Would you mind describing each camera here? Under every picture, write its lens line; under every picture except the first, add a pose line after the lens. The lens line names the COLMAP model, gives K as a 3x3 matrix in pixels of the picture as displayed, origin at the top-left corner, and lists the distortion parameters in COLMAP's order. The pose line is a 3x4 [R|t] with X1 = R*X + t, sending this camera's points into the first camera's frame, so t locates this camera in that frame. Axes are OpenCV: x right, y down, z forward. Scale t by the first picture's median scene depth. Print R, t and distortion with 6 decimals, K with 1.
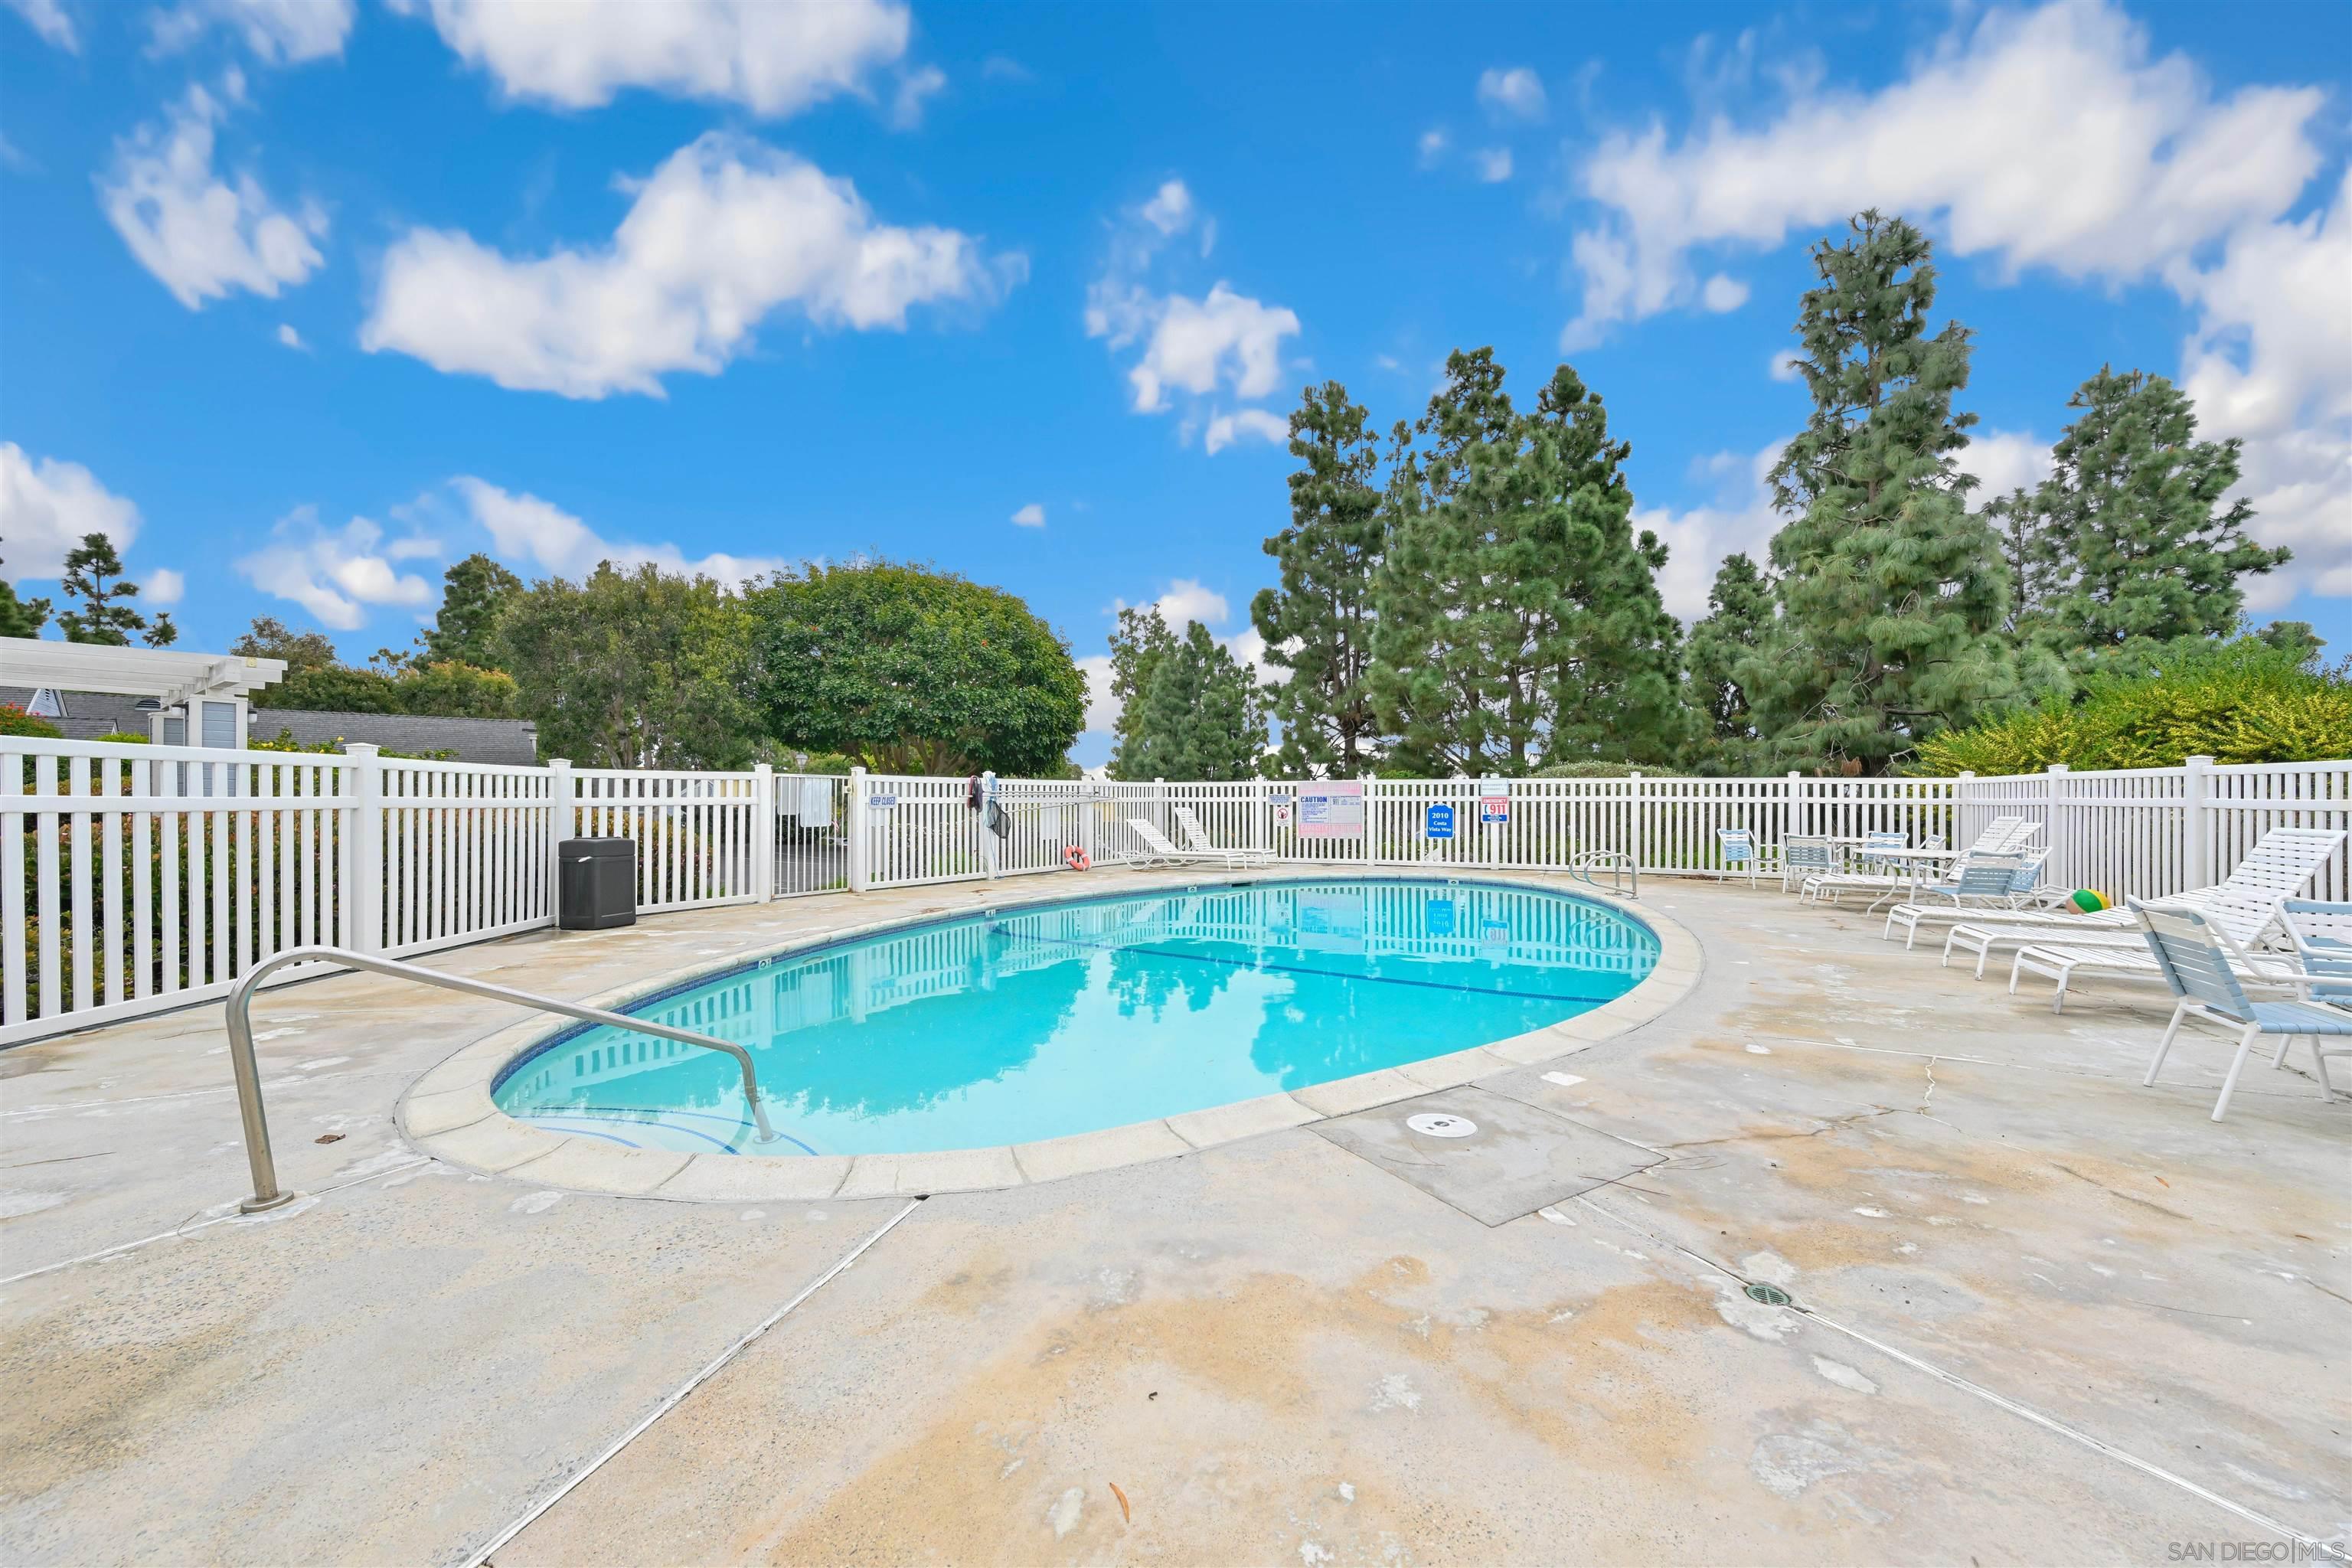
lens RADIAL K [[919.2, 0, 1183.3], [0, 919.2, 793.8], [0, 0, 1]] dist [0.000395, 0.000026]
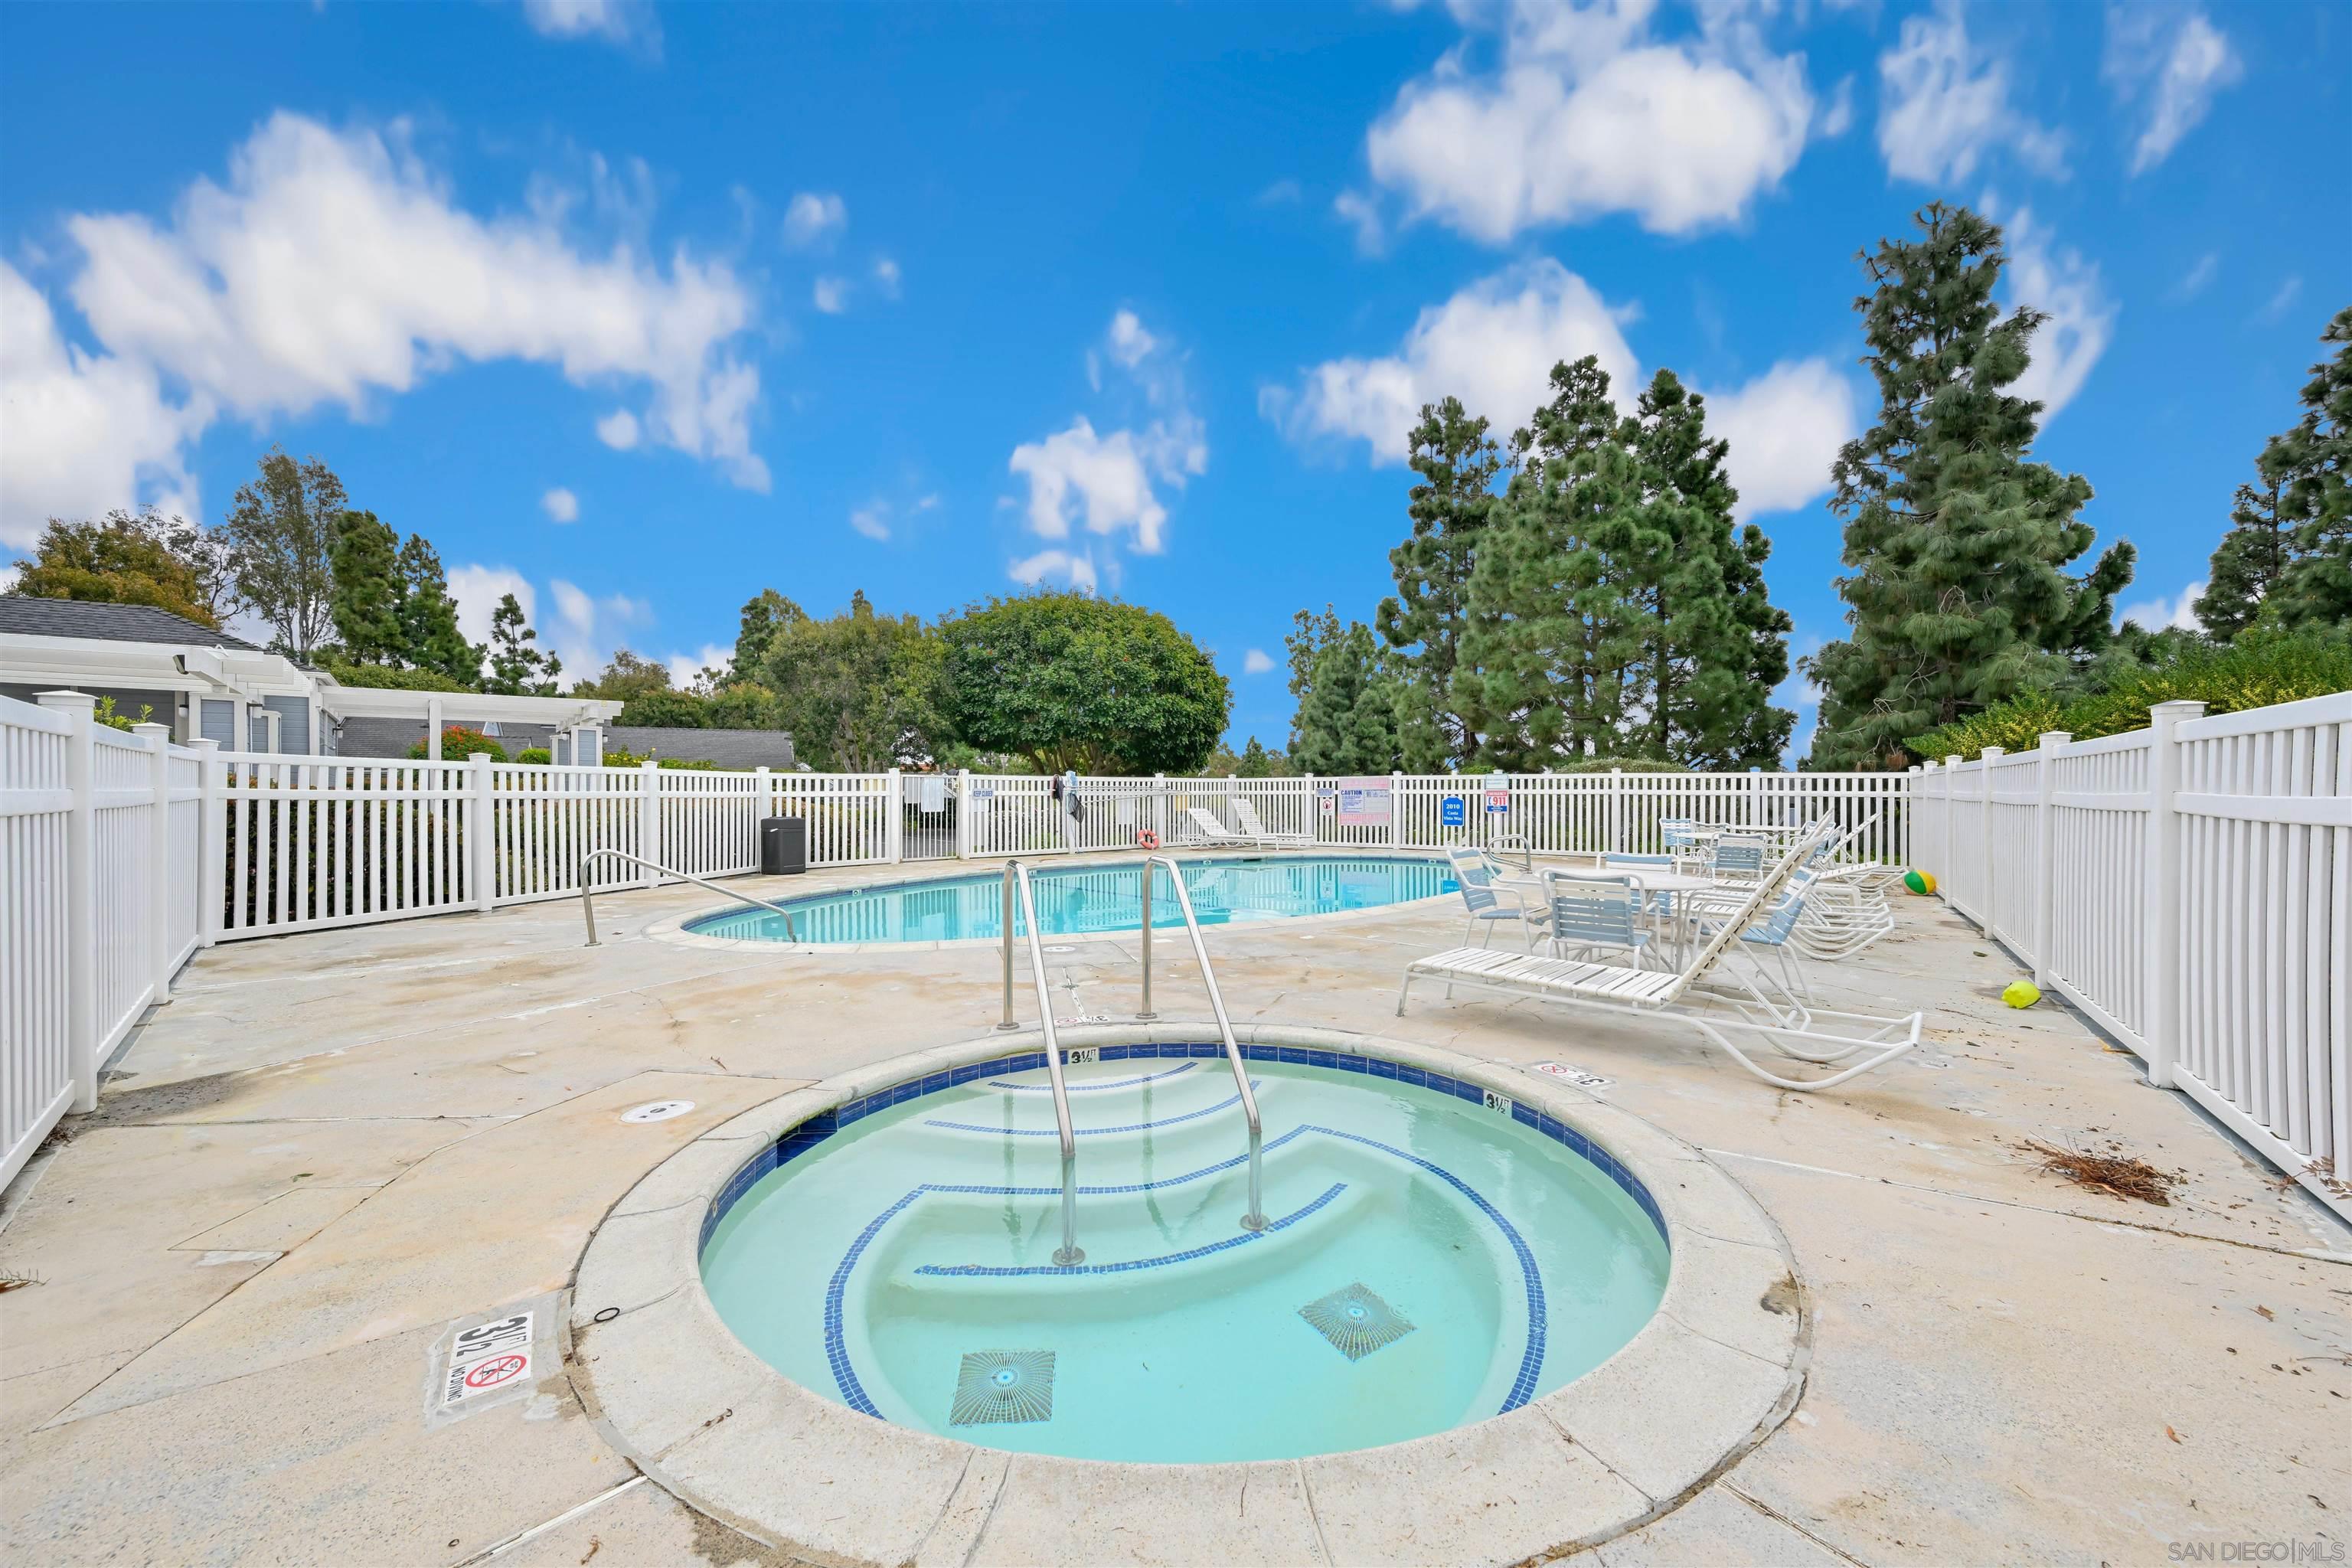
lens RADIAL K [[919.2, 0, 1183.3], [0, 919.2, 793.8], [0, 0, 1]] dist [0.000395, 0.000026]
pose [[0.971582, -0.000167, -0.236702, 0.140653], [0.001873, 0.999974, 0.006984, -0.000531], [0.236694, -0.007229, 0.971557, -0.128125]]
